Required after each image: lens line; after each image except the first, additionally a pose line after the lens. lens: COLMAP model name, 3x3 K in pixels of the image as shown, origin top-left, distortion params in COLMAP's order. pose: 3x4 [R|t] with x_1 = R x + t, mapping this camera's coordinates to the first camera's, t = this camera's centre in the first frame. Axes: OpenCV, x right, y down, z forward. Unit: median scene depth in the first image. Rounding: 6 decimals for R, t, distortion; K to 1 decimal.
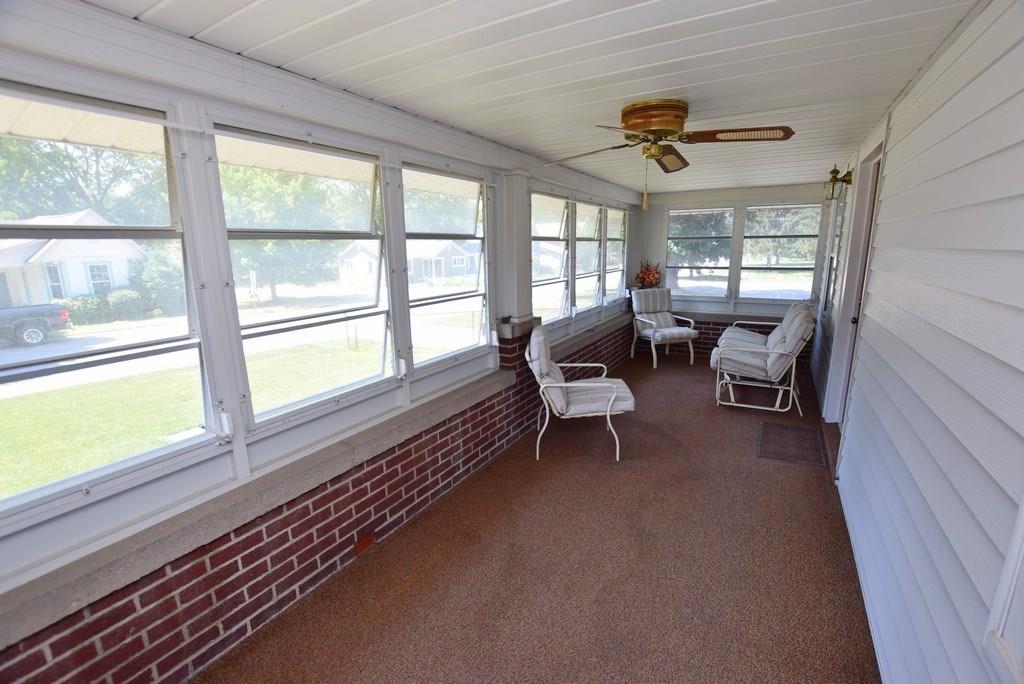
lens RADIAL K [[453.2, 0, 509.8], [0, 453.2, 343.7], [0, 0, 1]] dist [-0.026854, 0.002968]
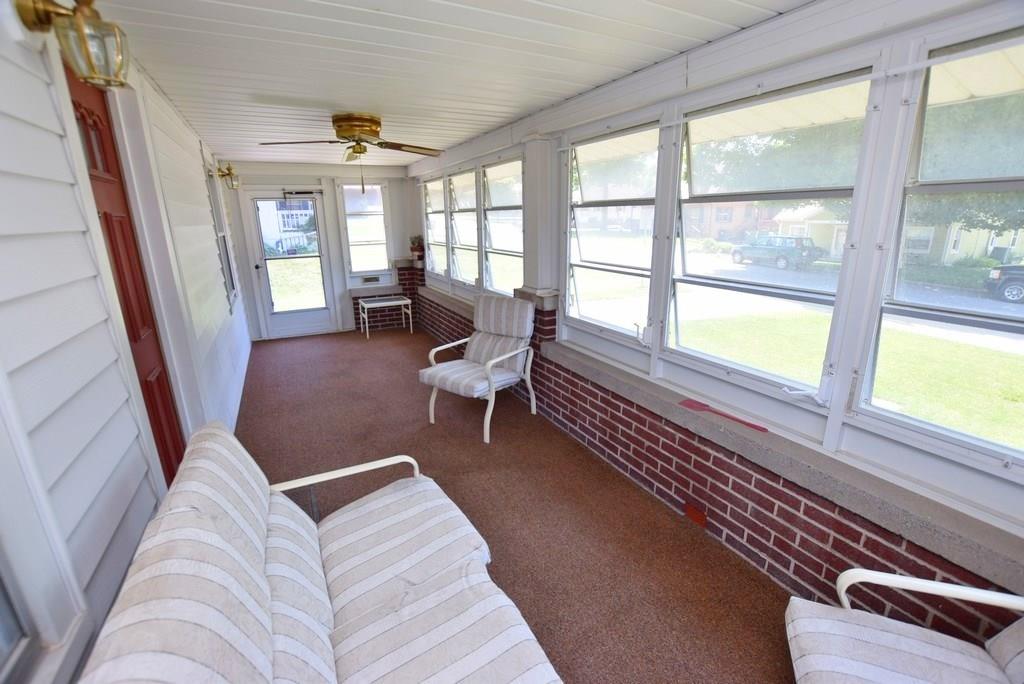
lens RADIAL K [[453.2, 0, 509.8], [0, 453.2, 342.3], [0, 0, 1]] dist [-0.026854, 0.002968]
pose [[-0.537470, 0.251334, -0.804958, 0.698856], [-0.149644, 0.910977, 0.384354, -0.259056], [0.829899, 0.327036, -0.452012, 1.154415]]
